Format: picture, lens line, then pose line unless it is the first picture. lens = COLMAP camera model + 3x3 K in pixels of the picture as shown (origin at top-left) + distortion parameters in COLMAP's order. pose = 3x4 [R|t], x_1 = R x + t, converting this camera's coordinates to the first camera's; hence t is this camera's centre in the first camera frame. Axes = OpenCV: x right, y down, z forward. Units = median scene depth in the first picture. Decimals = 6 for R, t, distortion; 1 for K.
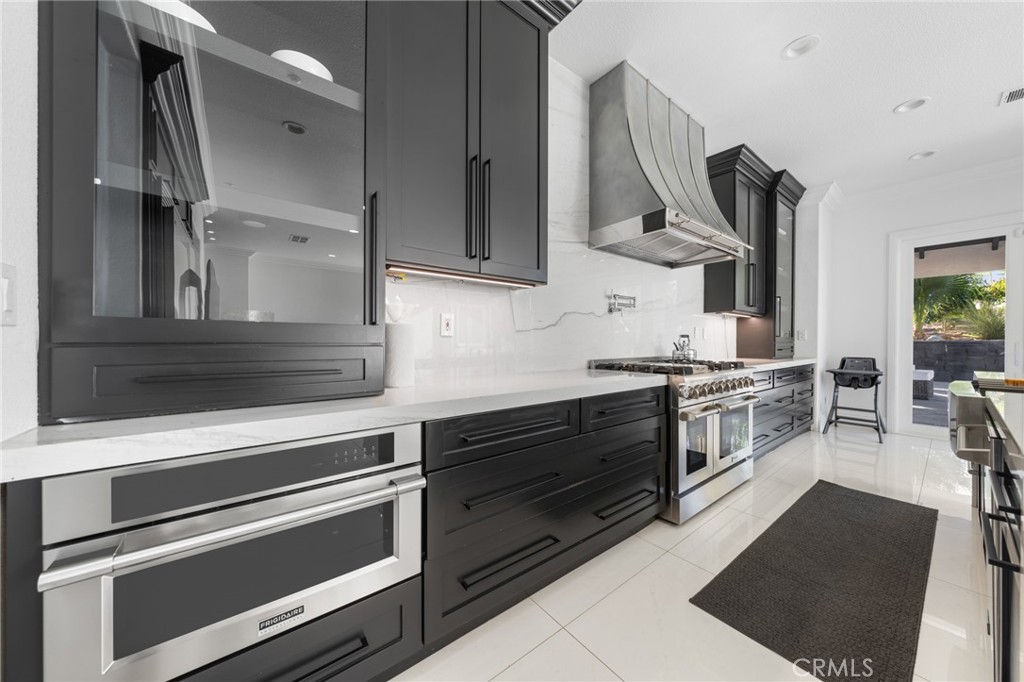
lens RADIAL K [[353.4, 0, 520.2], [0, 353.4, 342.8], [0, 0, 1]] dist [0.001180, -0.000267]
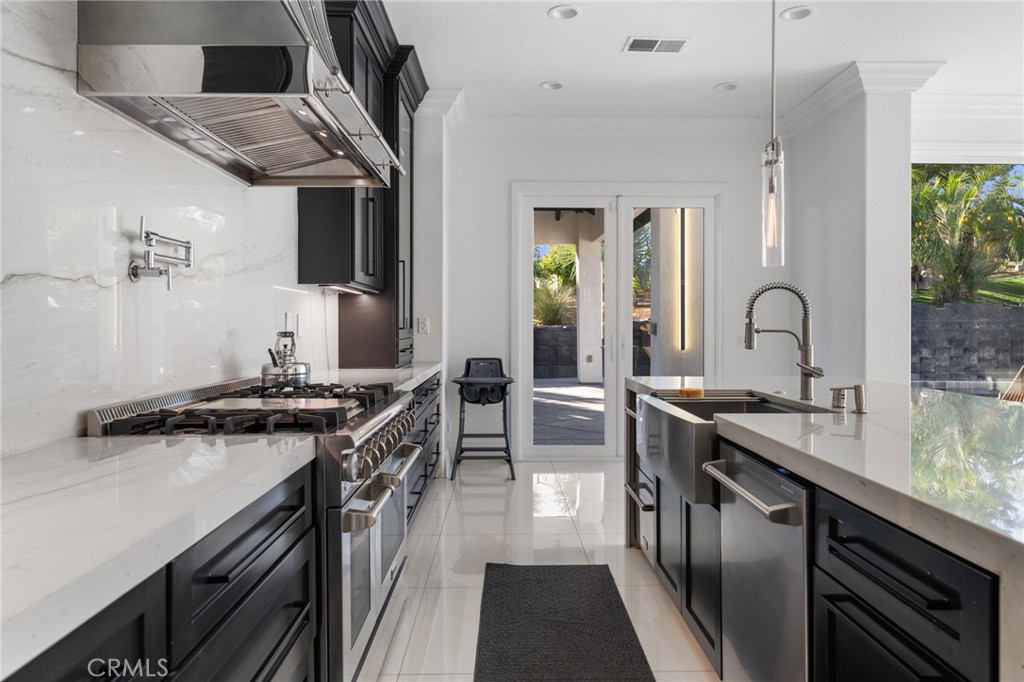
lens RADIAL K [[686.0, 0, 517.8], [0, 686.0, 331.7], [0, 0, 1]] dist [0.009864, 0.003969]
pose [[0.610246, -0.009768, 0.792152, -0.058812], [0.004673, 0.999951, 0.008731, -0.024827], [-0.792198, -0.001626, 0.610262, 0.172329]]
